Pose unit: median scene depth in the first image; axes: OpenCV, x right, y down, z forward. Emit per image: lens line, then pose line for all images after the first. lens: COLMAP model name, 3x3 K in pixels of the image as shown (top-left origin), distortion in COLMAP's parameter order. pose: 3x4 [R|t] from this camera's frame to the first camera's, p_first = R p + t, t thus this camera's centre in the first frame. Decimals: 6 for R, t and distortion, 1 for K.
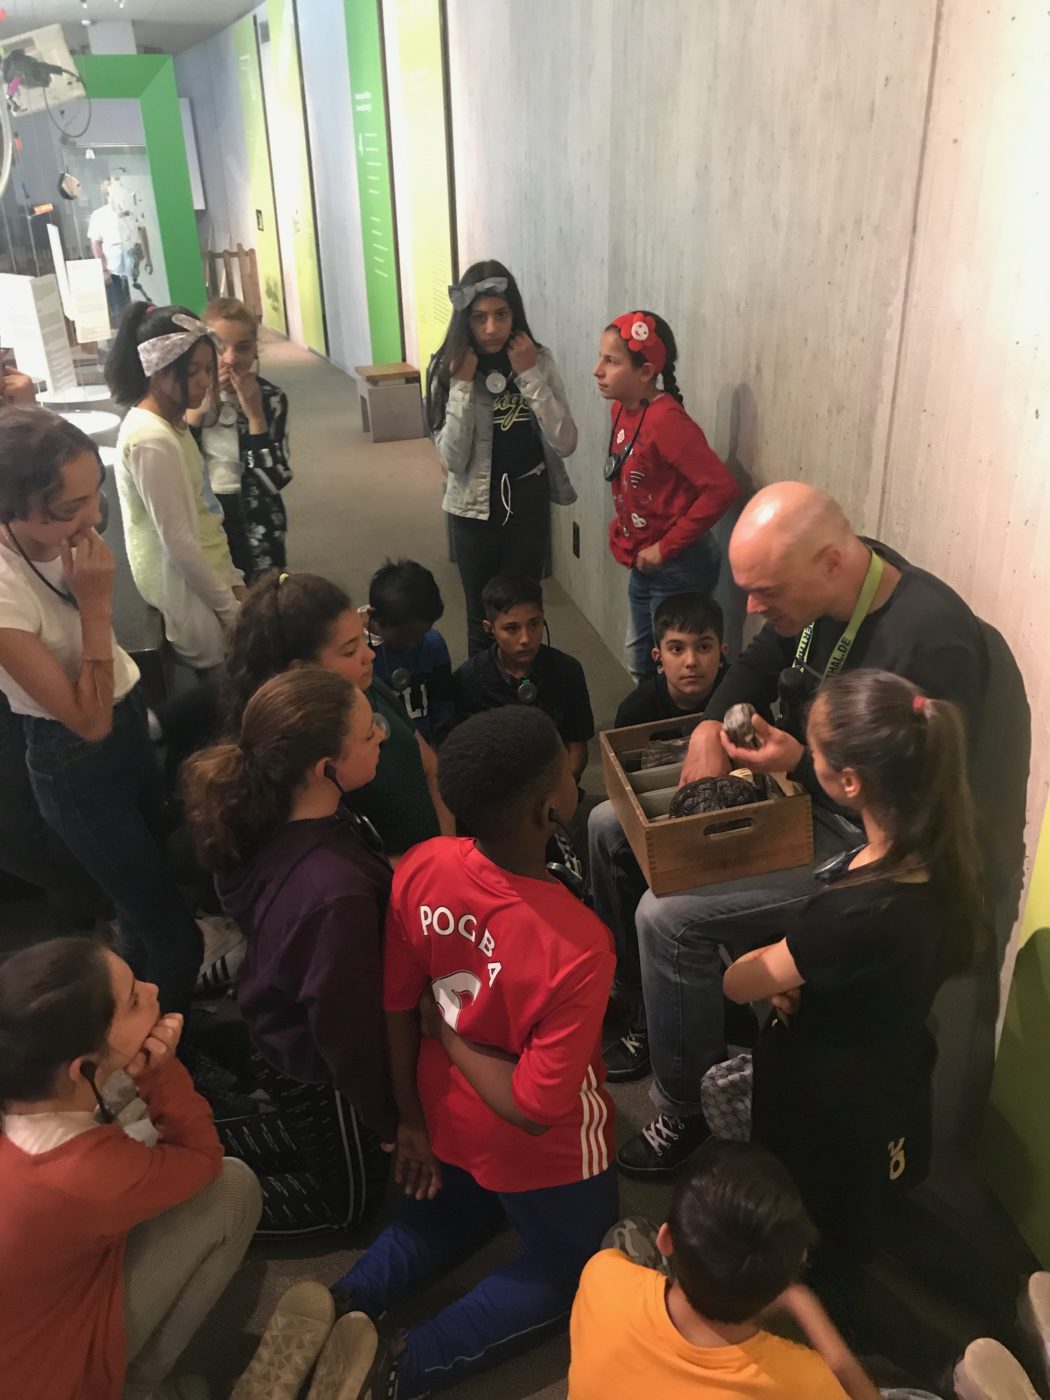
lens RADIAL K [[1138.4, 0, 523.5], [0, 1138.4, 695.1], [0, 0, 1]] dist [0.028924, -0.026496]
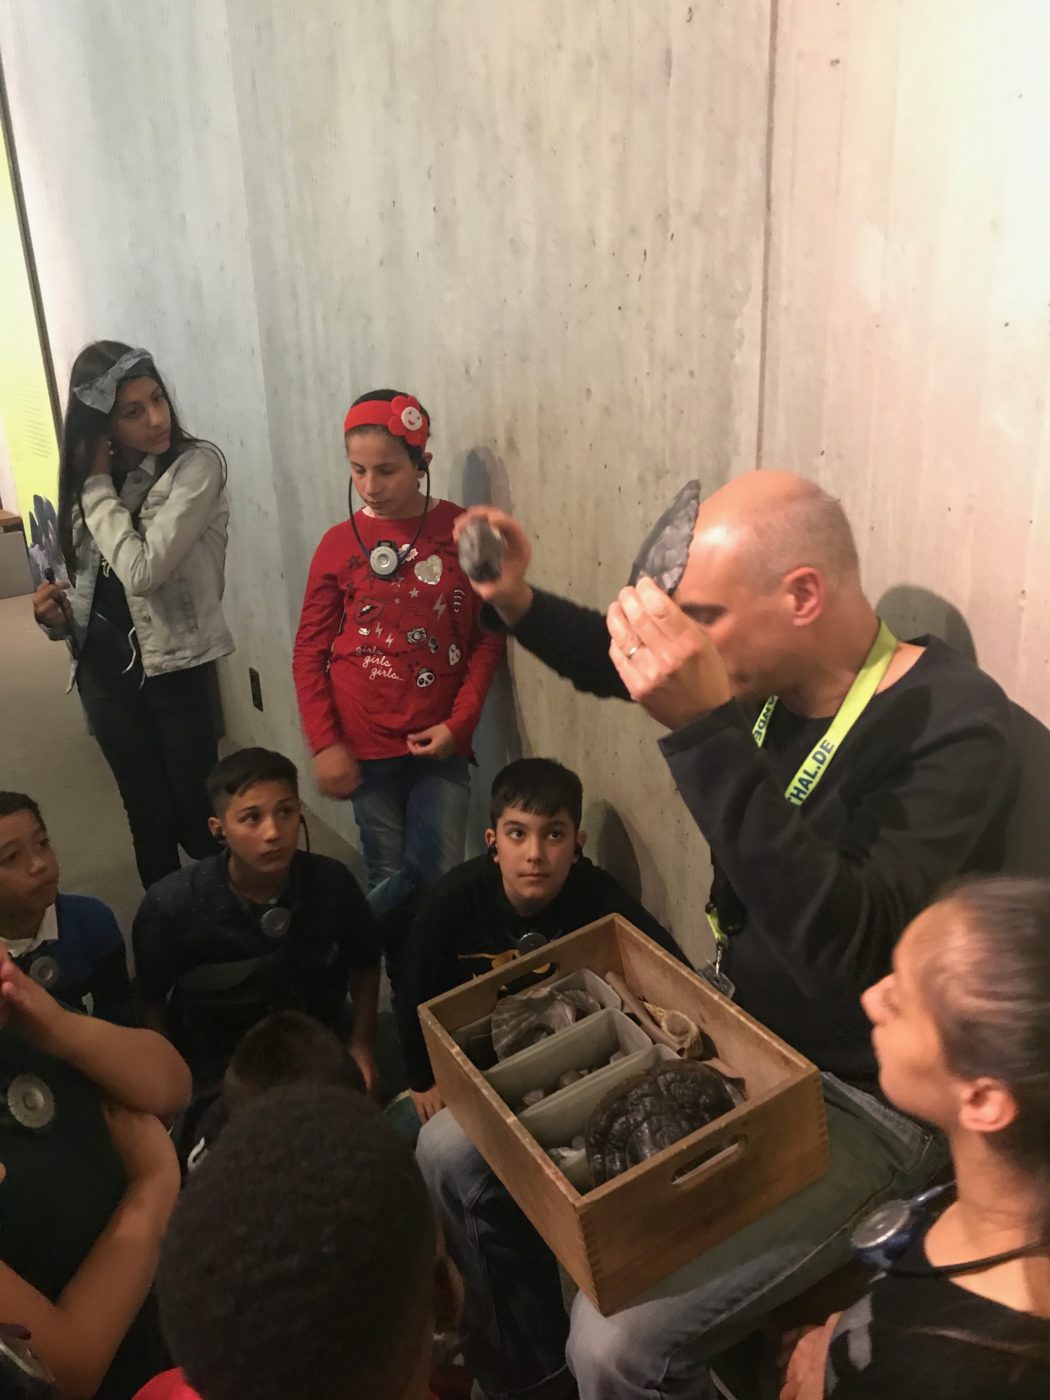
lens RADIAL K [[1138.4, 0, 523.5], [0, 1138.4, 695.1], [0, 0, 1]] dist [0.028924, -0.026496]
pose [[0.944699, -0.118398, 0.305819, -0.044042], [0.153671, 0.983652, -0.093880, -0.057033], [-0.289704, 0.135684, 0.947450, 0.355467]]
